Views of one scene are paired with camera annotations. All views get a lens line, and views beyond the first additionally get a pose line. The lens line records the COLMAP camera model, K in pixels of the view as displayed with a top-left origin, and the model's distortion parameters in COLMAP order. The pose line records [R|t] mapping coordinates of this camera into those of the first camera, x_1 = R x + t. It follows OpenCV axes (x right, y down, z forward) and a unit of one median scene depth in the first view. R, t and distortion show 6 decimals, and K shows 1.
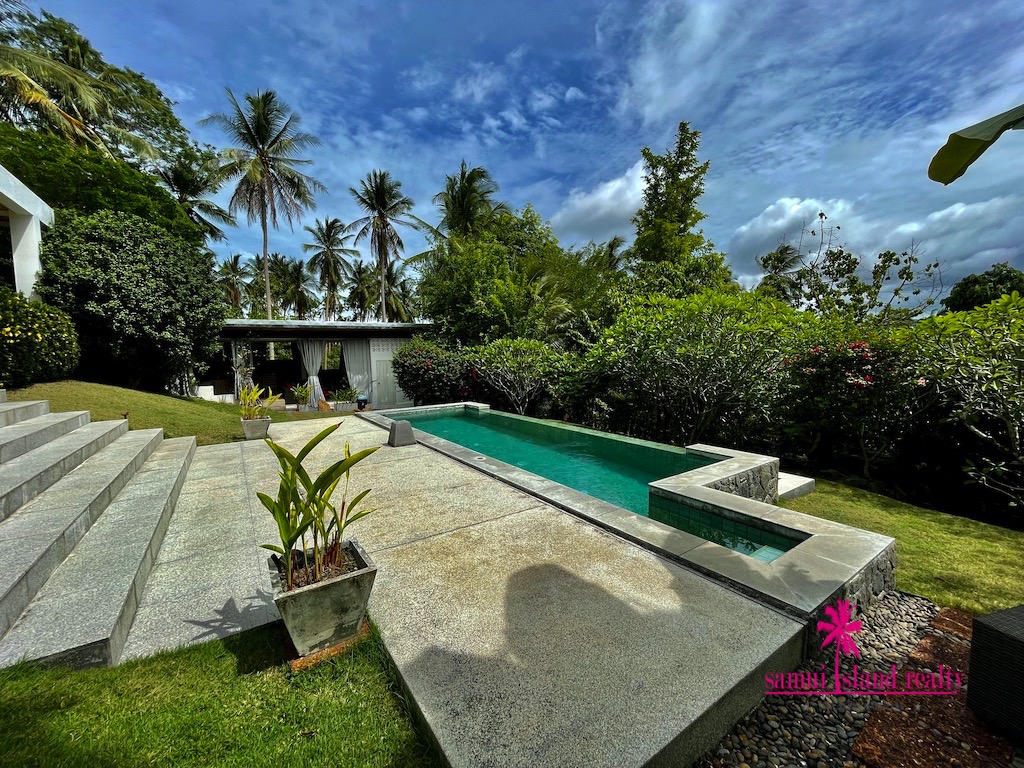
lens RADIAL K [[415.3, 0, 506.8], [0, 415.3, 381.1], [0, 0, 1]] dist [-0.003123, 0.001805]
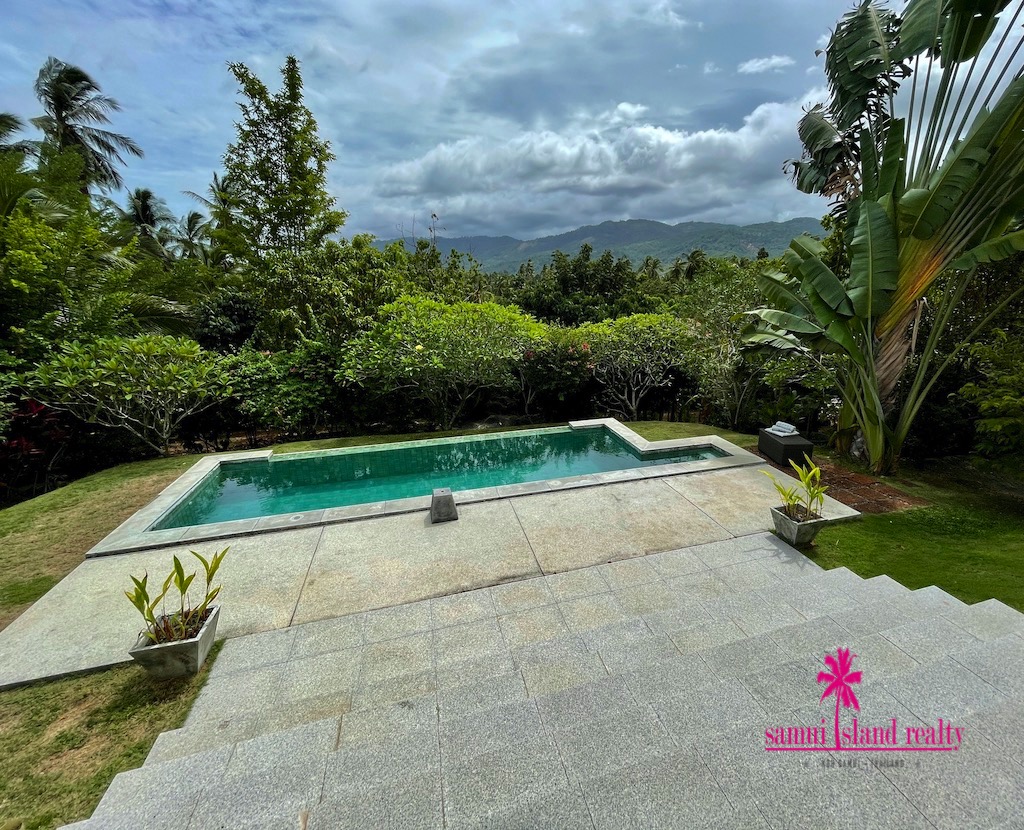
lens RADIAL K [[447.9, 0, 540.4], [0, 447.9, 413.2], [0, 0, 1]] dist [0.001967, 0.003172]
pose [[0.288034, -0.246946, 0.925232, -1.261339], [0.060282, 0.968938, 0.239845, -0.330050], [-0.955721, -0.013309, 0.293973, 0.685929]]
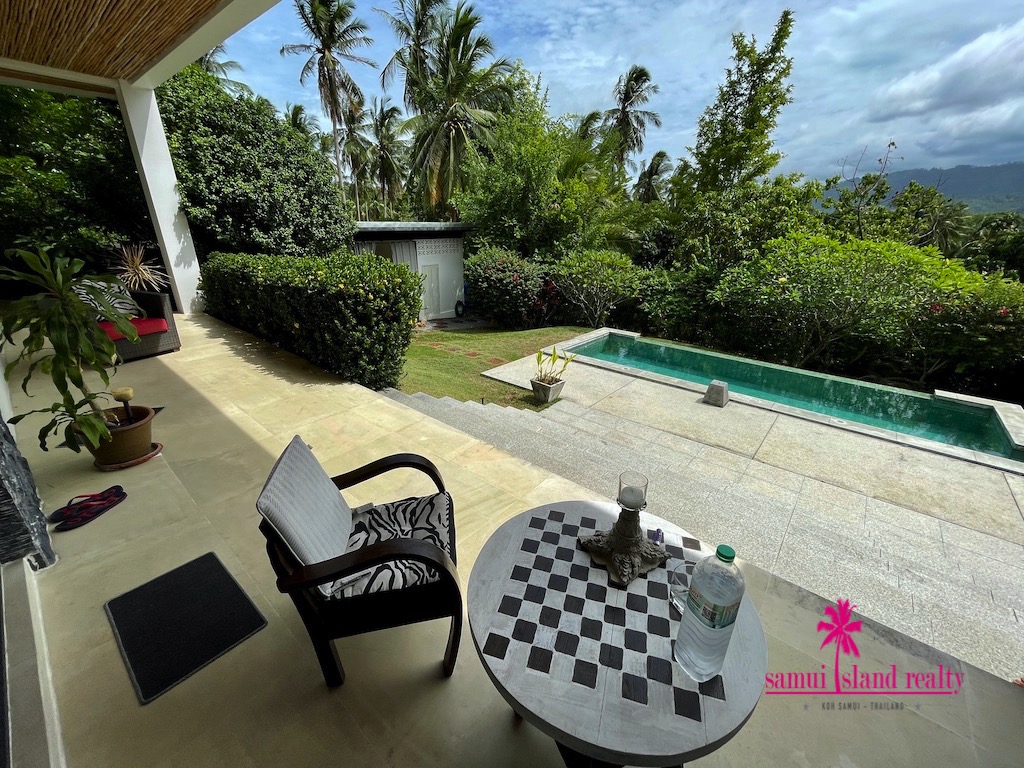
lens RADIAL K [[415.3, 0, 509.8], [0, 415.3, 385.2], [0, 0, 1]] dist [-0.003123, 0.001805]
pose [[0.960764, -0.069051, 0.268635, -1.349807], [-0.016281, 0.952807, 0.303140, -0.273179], [-0.276889, -0.295620, 0.914298, 0.203054]]
